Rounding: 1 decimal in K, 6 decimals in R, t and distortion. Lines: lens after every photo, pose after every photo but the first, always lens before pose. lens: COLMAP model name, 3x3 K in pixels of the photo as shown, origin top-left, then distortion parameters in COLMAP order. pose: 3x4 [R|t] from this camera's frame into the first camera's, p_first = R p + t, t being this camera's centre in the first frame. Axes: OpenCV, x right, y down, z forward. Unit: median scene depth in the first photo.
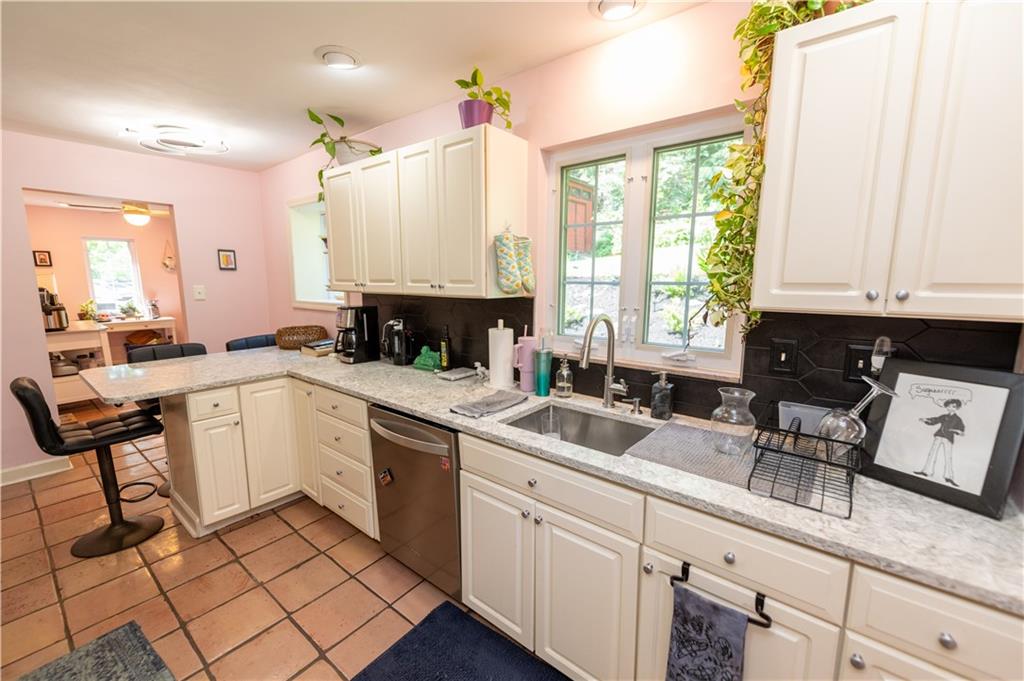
lens RADIAL K [[423.1, 0, 509.2], [0, 423.1, 343.1], [0, 0, 1]] dist [0.003166, -0.000012]
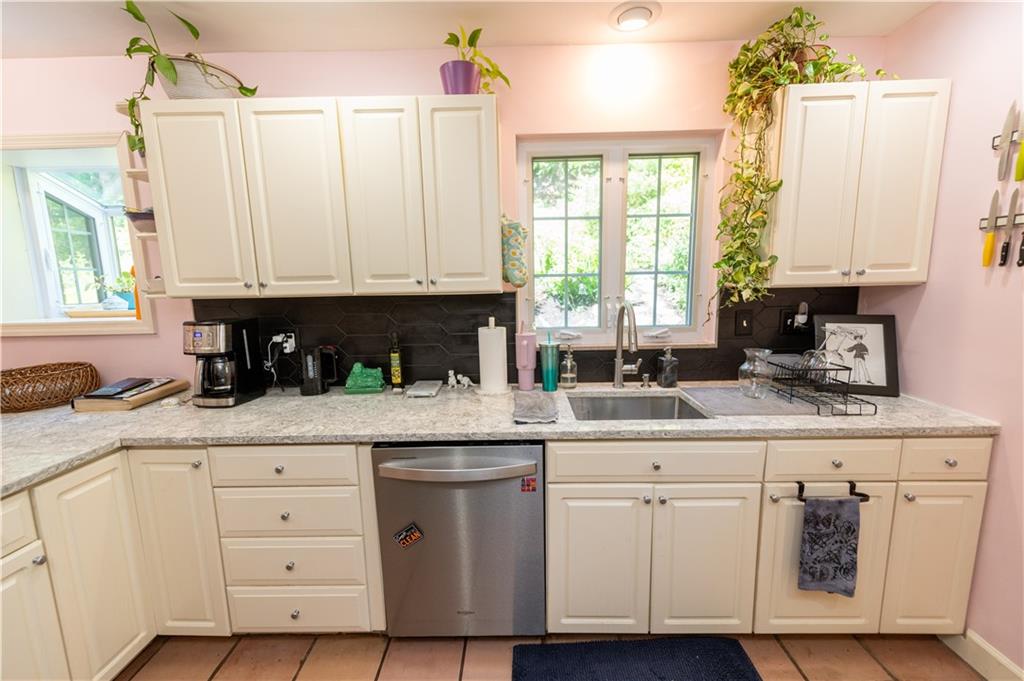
lens RADIAL K [[423.1, 0, 509.4], [0, 423.1, 344.3], [0, 0, 1]] dist [0.003166, -0.000012]
pose [[0.781880, -0.111072, 0.613454, -0.630687], [0.116975, 0.992662, 0.030641, -0.025166], [-0.612356, 0.047802, 0.789136, 0.310105]]
